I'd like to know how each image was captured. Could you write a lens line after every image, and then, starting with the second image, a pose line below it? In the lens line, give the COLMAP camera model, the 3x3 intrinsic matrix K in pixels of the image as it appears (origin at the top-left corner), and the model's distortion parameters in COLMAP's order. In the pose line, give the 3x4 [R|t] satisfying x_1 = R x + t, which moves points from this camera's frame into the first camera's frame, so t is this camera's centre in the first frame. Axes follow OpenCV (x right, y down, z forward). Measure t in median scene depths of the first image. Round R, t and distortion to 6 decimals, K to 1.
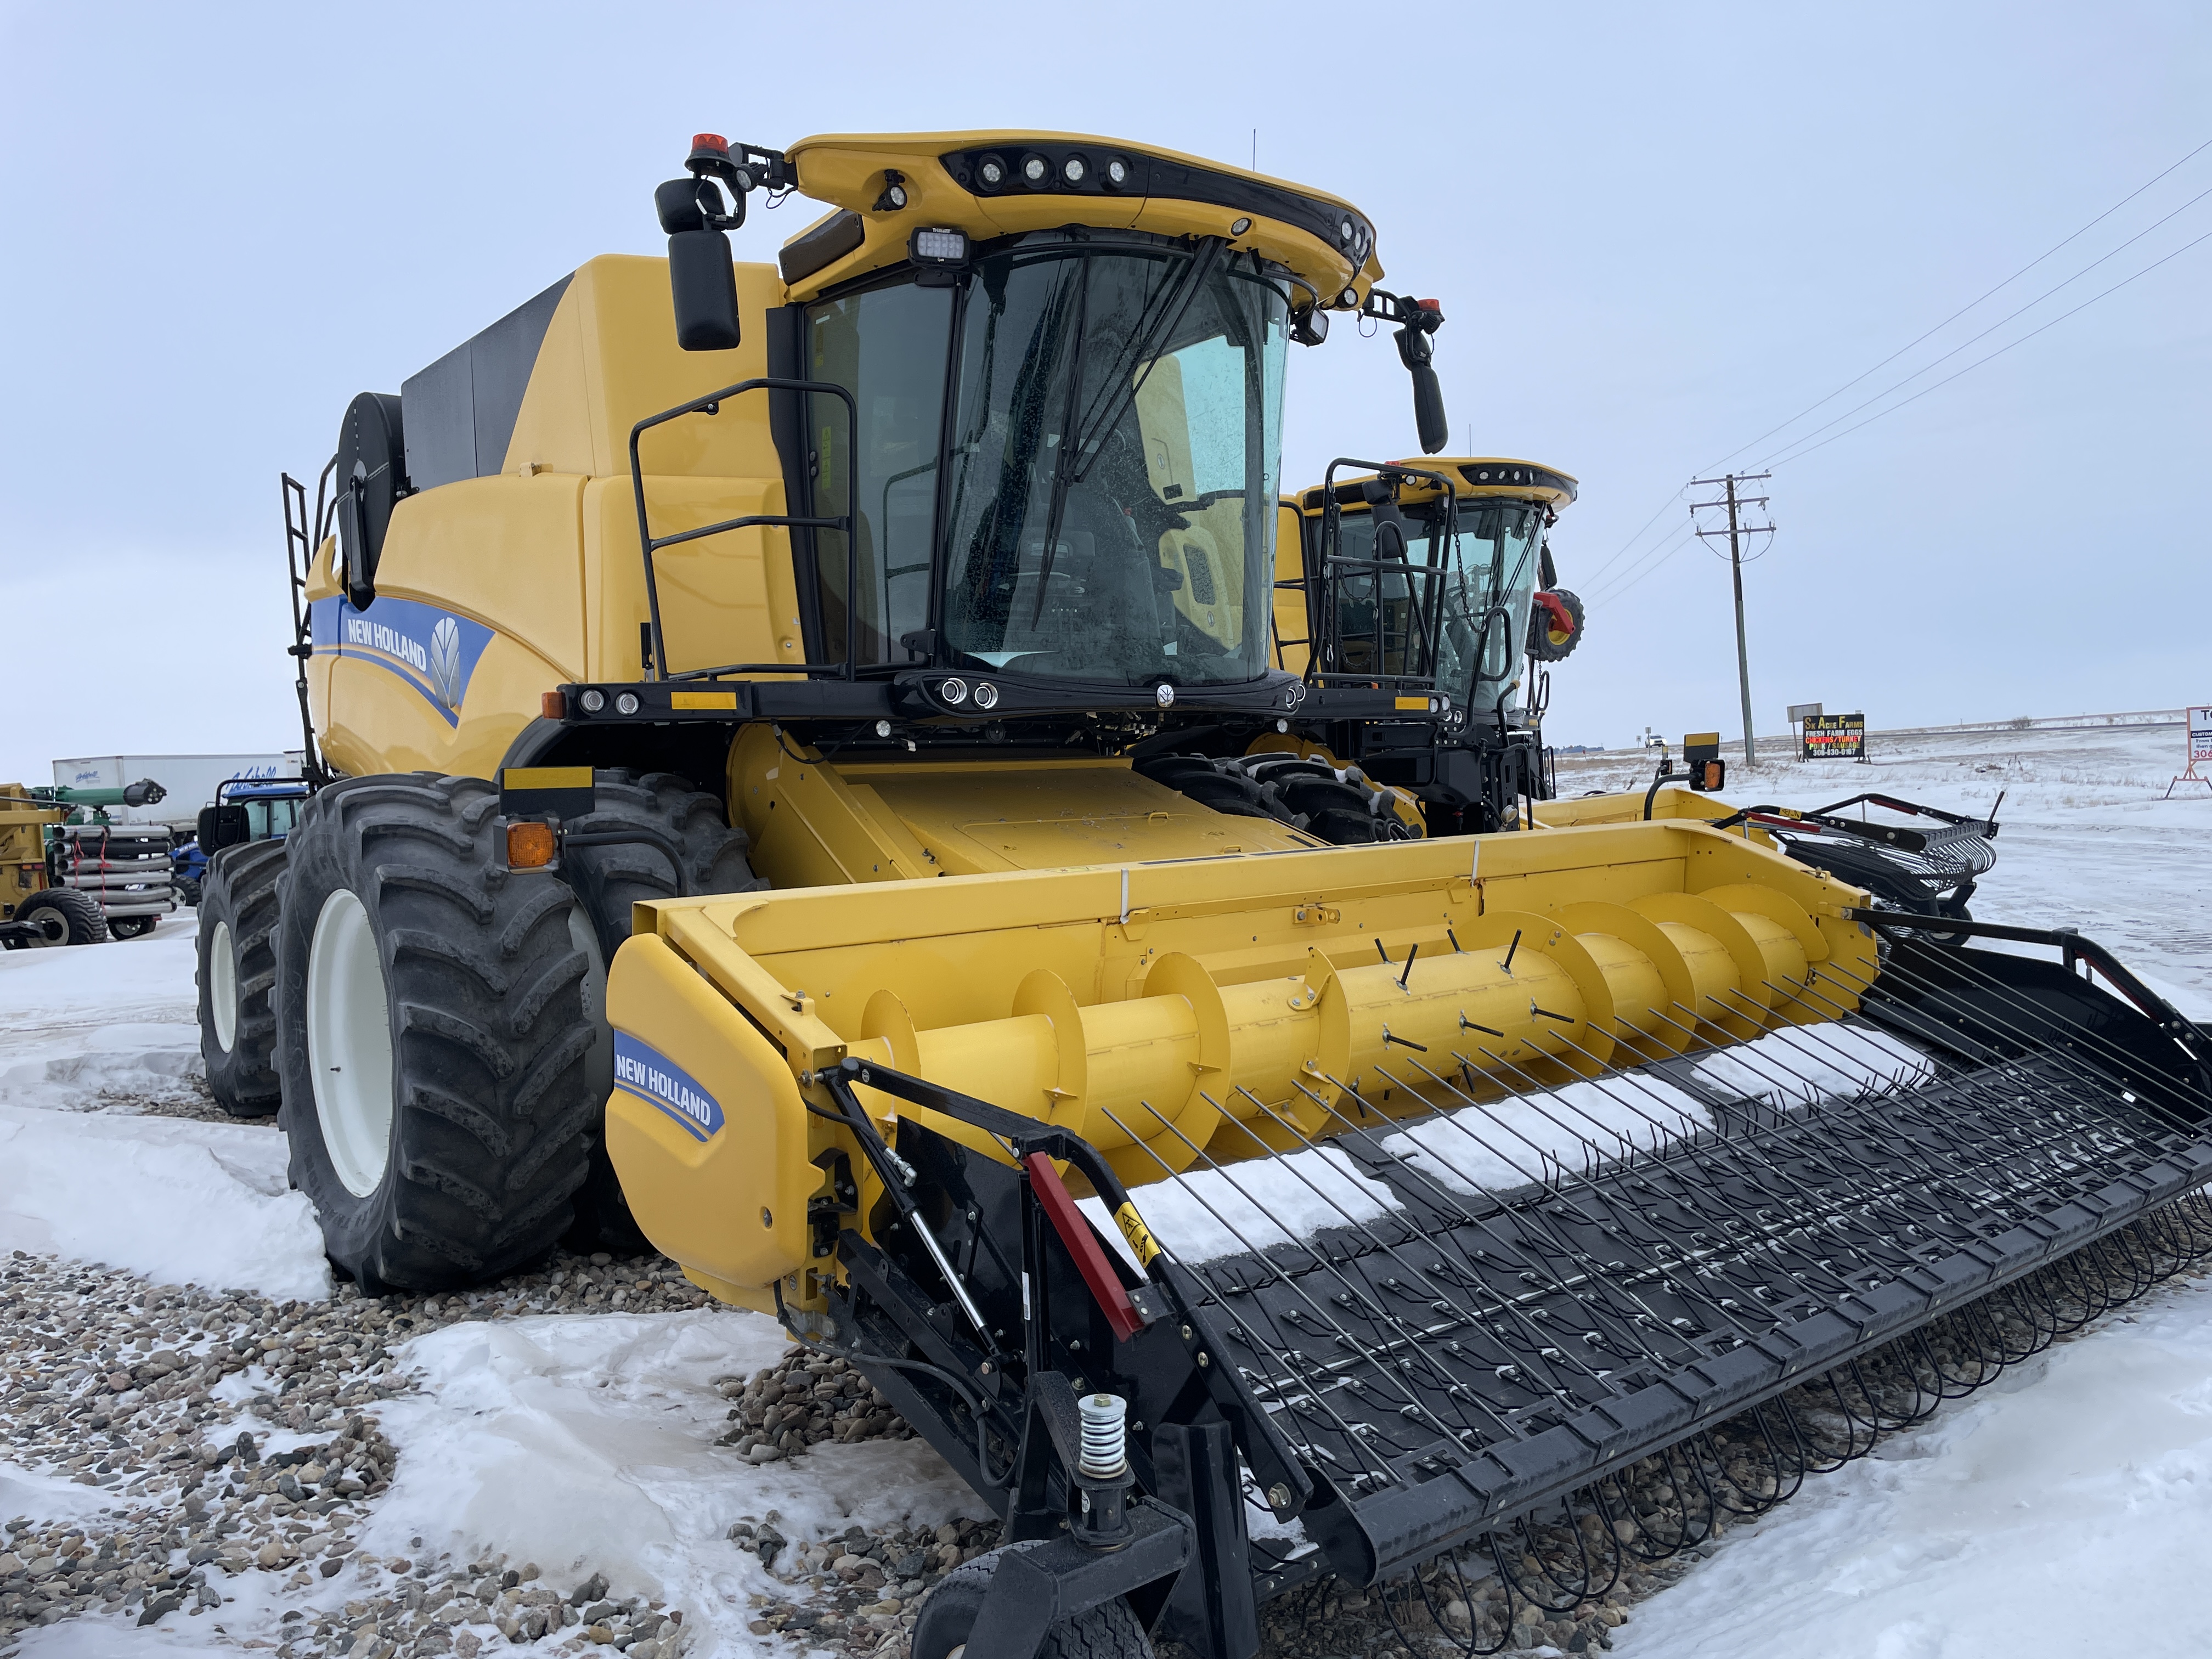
lens RADIAL K [[1735.3, 0, 1104.5], [0, 1735.3, 826.8], [0, 0, 1]] dist [0.083201, -0.106866]
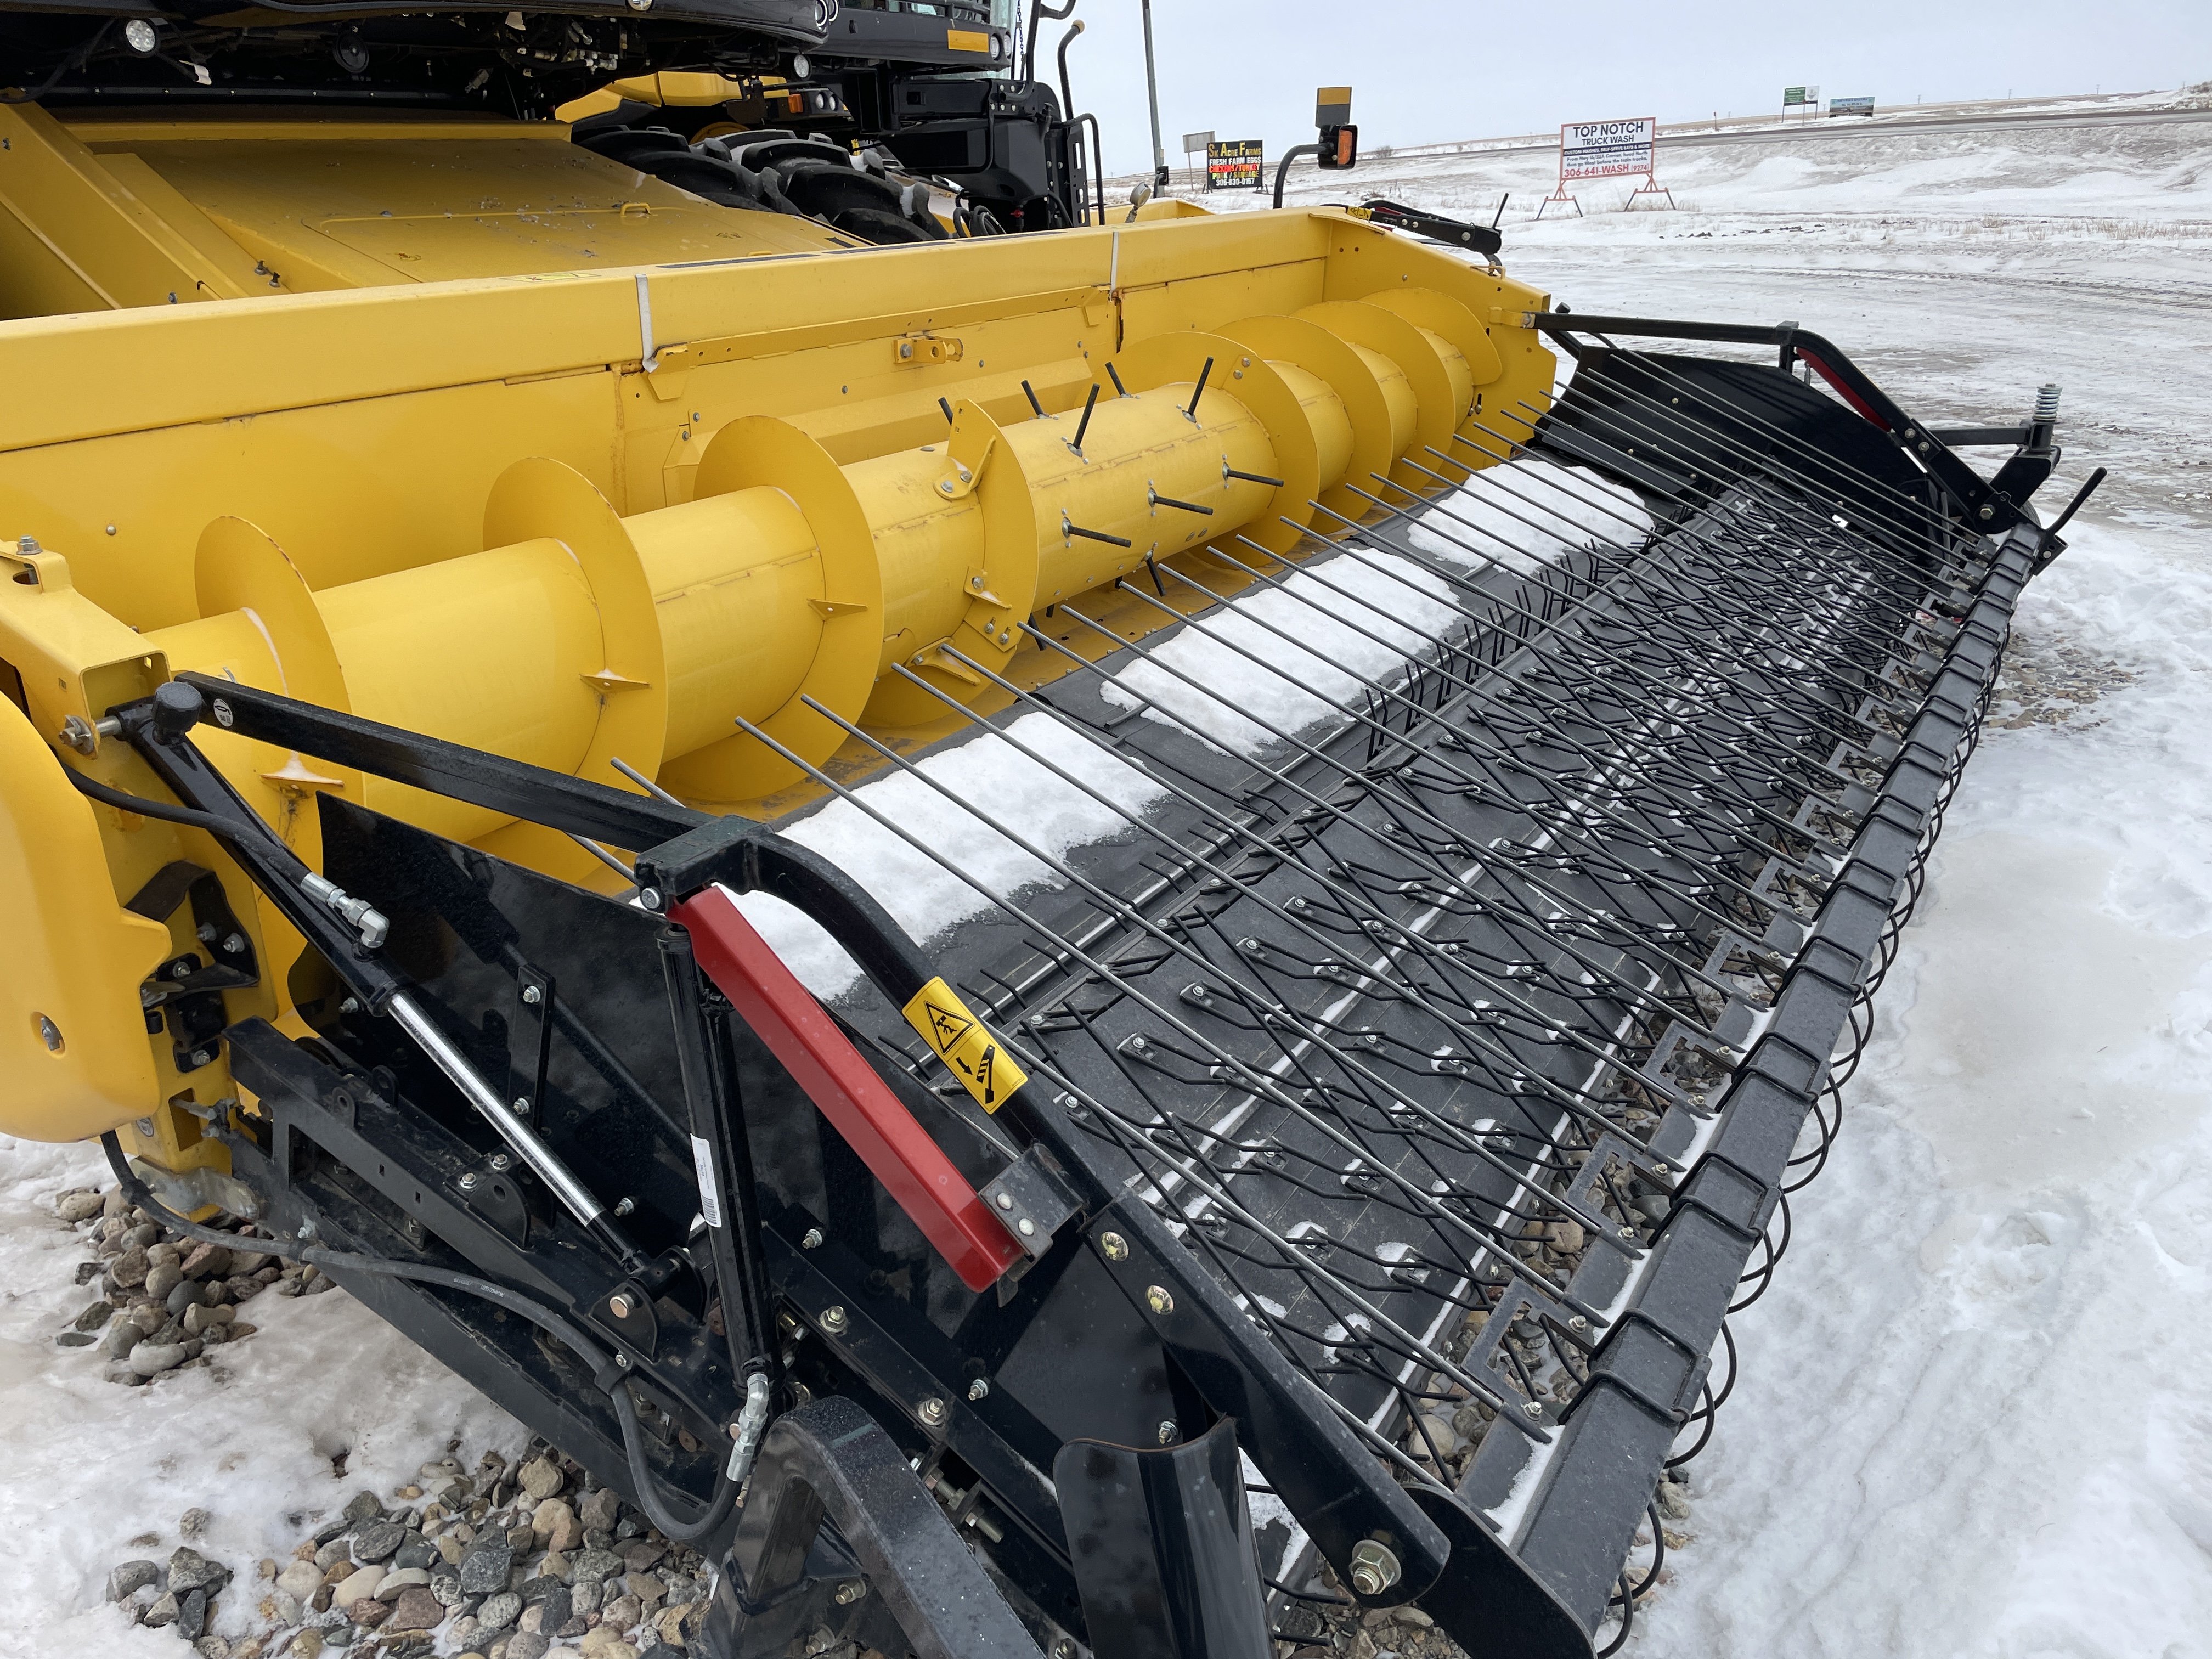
lens RADIAL K [[1735.3, 0, 1122.0], [0, 1735.3, 849.3], [0, 0, 1]] dist [0.083201, -0.106866]
pose [[0.941723, -0.134613, 0.308281, -0.051195], [0.032585, 0.948635, 0.314689, 0.031298], [-0.334808, -0.286305, 0.897738, 0.409001]]
